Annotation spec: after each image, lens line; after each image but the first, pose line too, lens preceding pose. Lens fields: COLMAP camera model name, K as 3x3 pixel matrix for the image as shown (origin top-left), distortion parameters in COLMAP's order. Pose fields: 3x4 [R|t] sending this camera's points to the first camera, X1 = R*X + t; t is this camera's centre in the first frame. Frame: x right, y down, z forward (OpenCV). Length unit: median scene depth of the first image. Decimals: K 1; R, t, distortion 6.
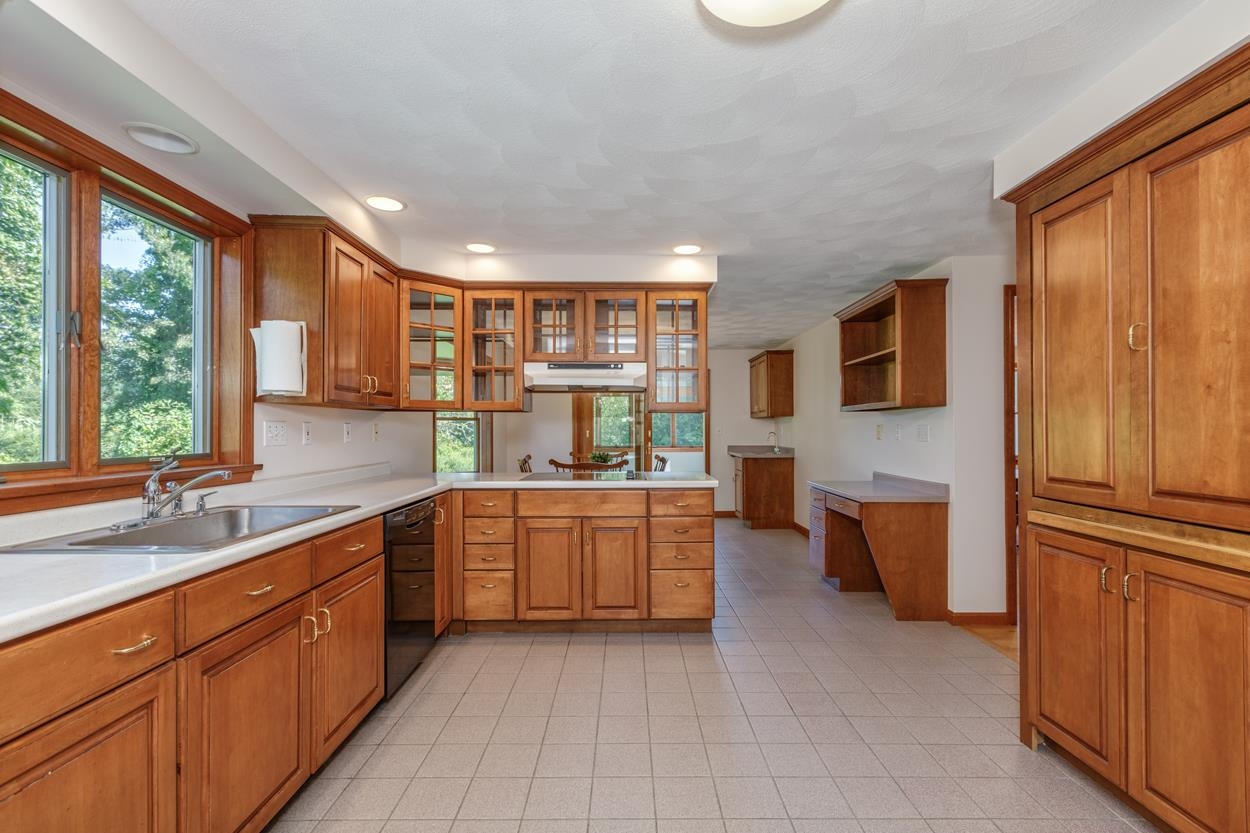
lens RADIAL K [[561.5, 0, 624.4], [0, 561.5, 425.0], [0, 0, 1]] dist [0.003938, 0.000335]
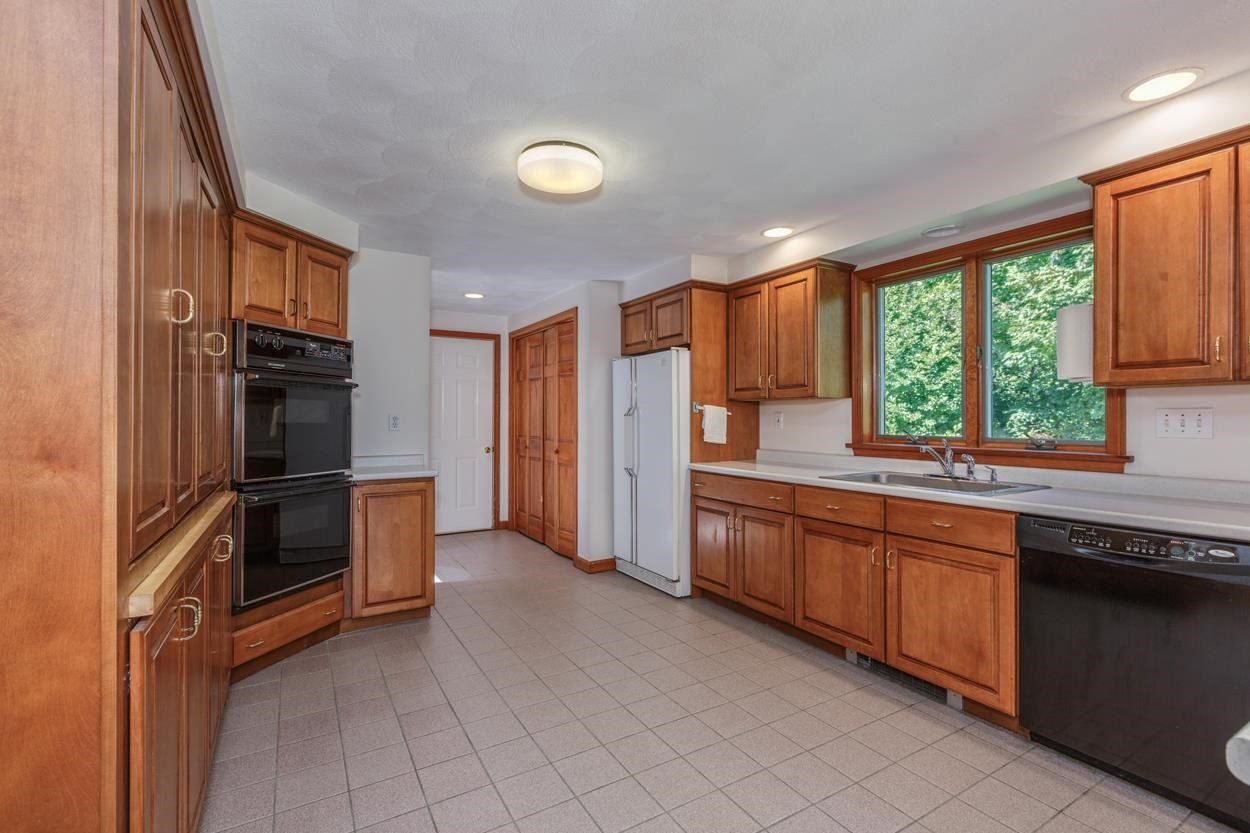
lens RADIAL K [[561.5, 0, 629.4], [0, 561.5, 416.1], [0, 0, 1]] dist [0.003938, 0.000335]
pose [[-0.853335, -0.000648, -0.521363, 0.970903], [0.006724, 0.999902, -0.012249, 0.020085], [0.521320, -0.013958, -0.853247, 2.527460]]
